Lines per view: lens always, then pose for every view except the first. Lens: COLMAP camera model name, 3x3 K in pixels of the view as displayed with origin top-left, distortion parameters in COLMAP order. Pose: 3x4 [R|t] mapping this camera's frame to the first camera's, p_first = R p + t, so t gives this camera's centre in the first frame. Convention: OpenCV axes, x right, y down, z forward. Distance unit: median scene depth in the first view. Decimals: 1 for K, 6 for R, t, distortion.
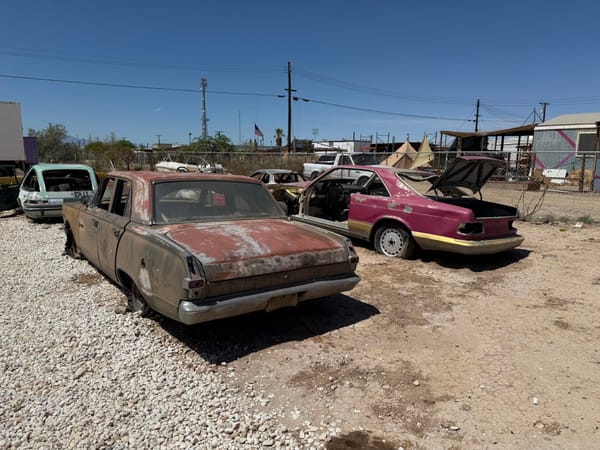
lens RADIAL K [[434.4, 0, 302.3], [0, 434.4, 229.1], [0, 0, 1]] dist [0.050896, -0.072361]
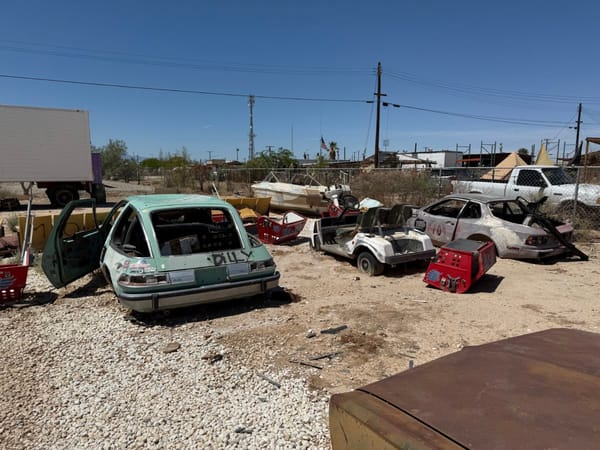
lens RADIAL K [[434.4, 0, 302.4], [0, 434.4, 229.2], [0, 0, 1]] dist [0.050896, -0.072361]
pose [[0.995301, 0.001708, -0.096813, -0.094571], [-0.004667, 0.999529, -0.030347, -0.025196], [0.096715, 0.030656, 0.994840, 0.131746]]
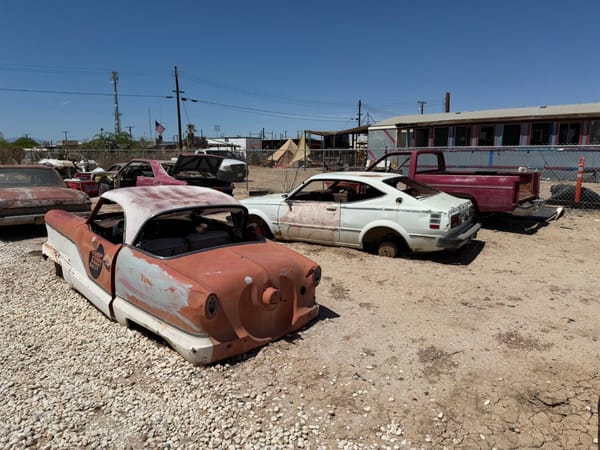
lens RADIAL K [[434.4, 0, 296.0], [0, 434.4, 225.6], [0, 0, 1]] dist [0.050896, -0.072361]
pose [[0.987395, -0.037730, 0.153712, 0.082232], [0.037133, 0.999288, 0.006754, 0.021124], [-0.153857, -0.000961, 0.988093, -0.131269]]
